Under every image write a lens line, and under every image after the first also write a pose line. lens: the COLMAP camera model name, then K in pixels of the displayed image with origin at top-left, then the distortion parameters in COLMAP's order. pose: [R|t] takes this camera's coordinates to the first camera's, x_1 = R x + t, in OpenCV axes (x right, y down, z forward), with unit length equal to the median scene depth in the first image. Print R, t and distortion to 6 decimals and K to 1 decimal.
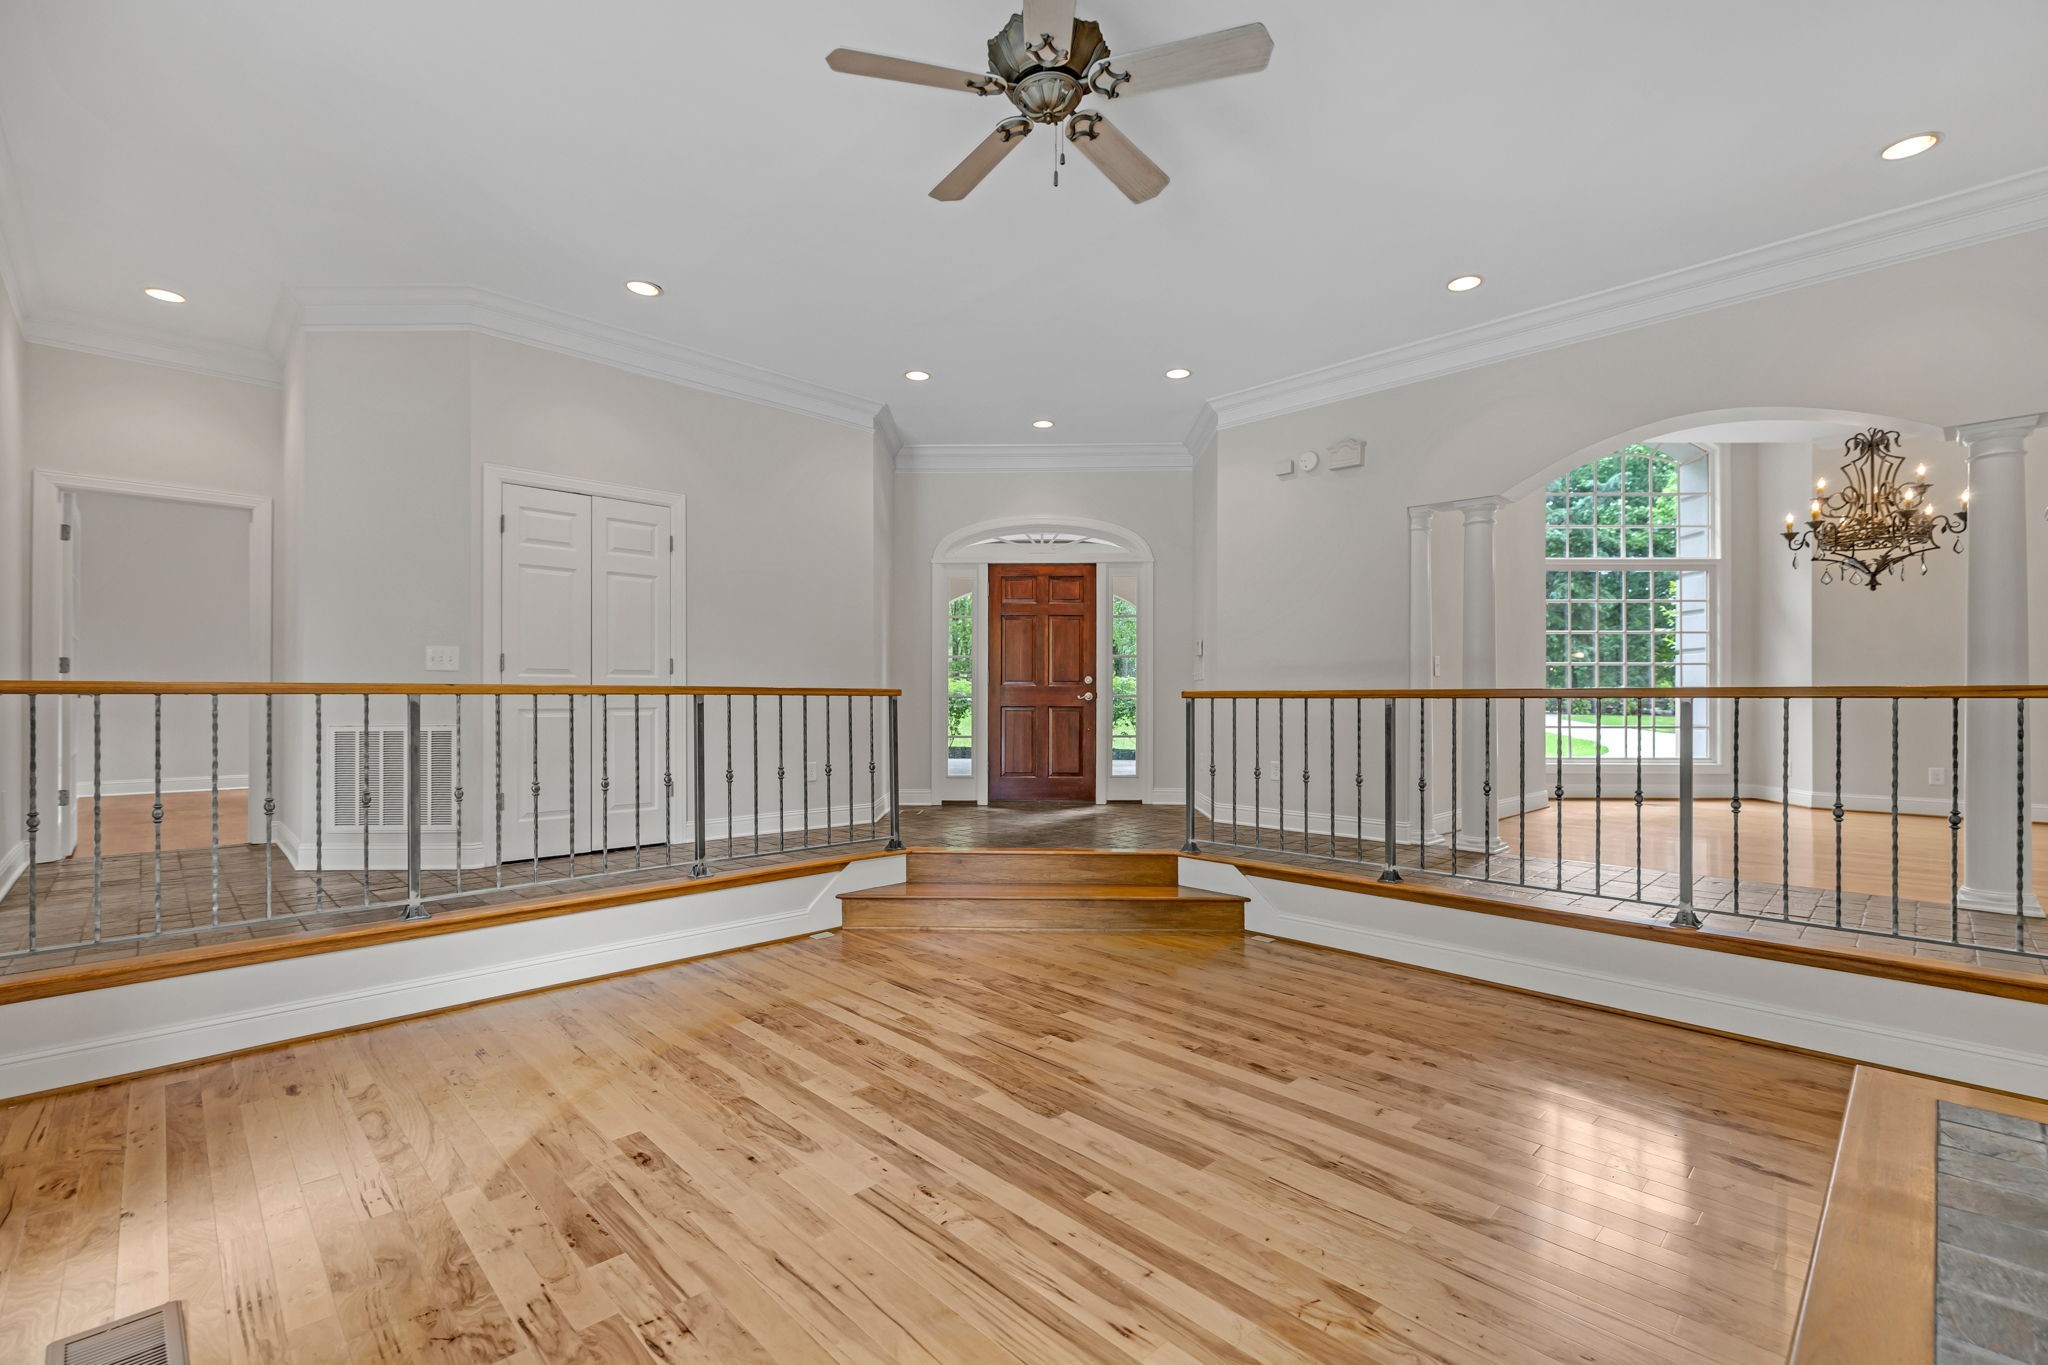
lens RADIAL K [[886.6, 0, 1024.0], [0, 886.6, 682.5], [0, 0, 1]] dist [-0.000688, -0.000028]
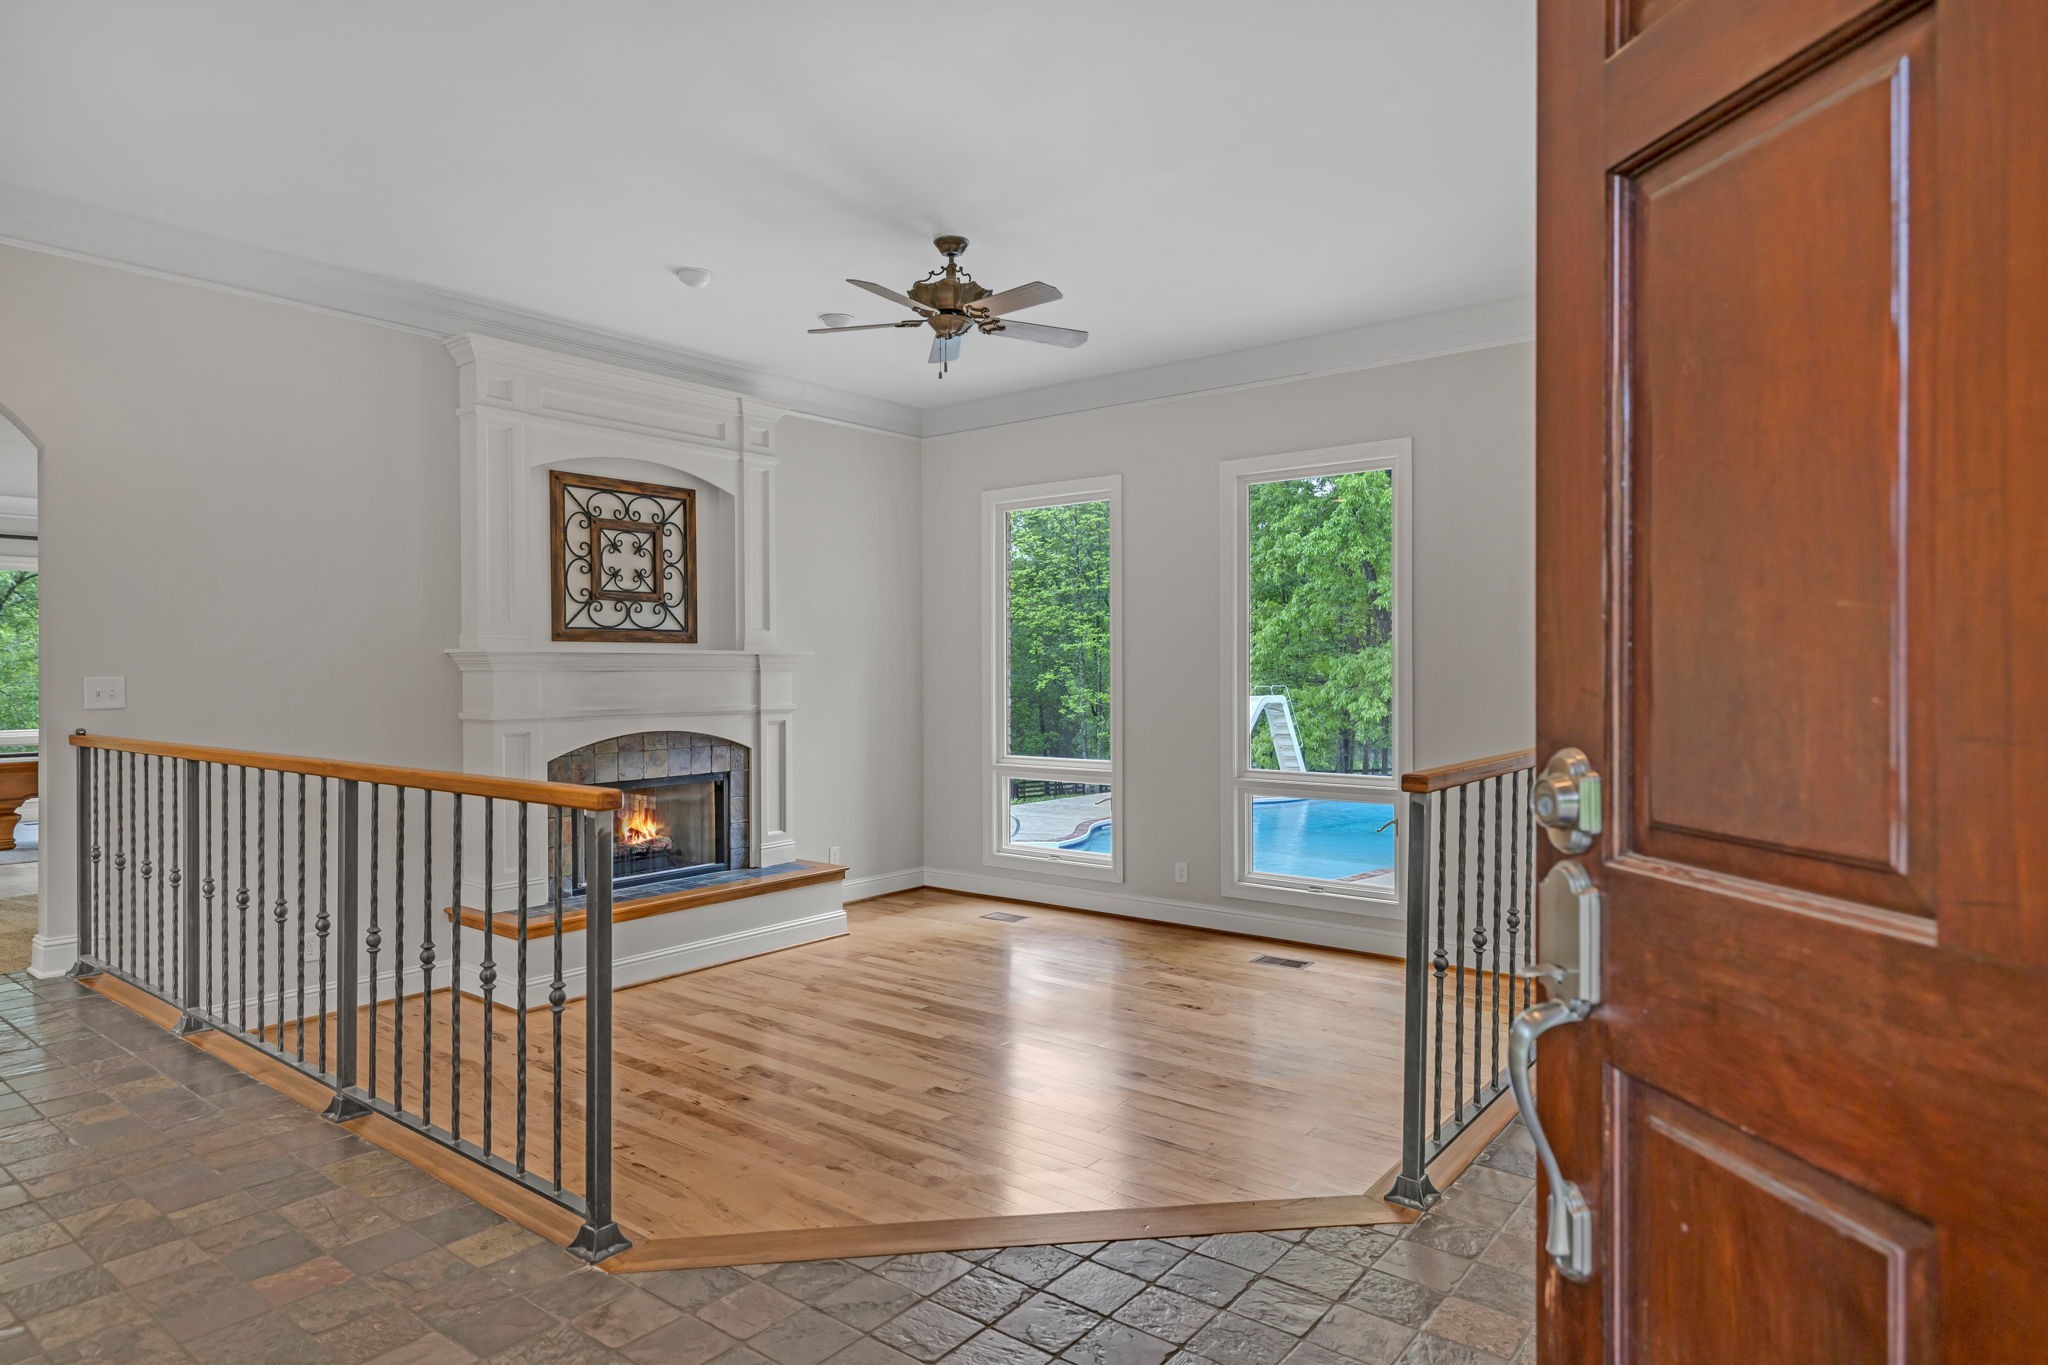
lens RADIAL K [[1160.8, 0, 1024.0], [0, 1160.8, 682.5], [0, 0, 1]] dist [-0.000570, -0.000045]
pose [[-0.991481, 0.000388, -0.130247, 0.167525], [0.000822, 0.999994, -0.003282, -0.064917], [0.130245, -0.003361, -0.991476, 3.096608]]
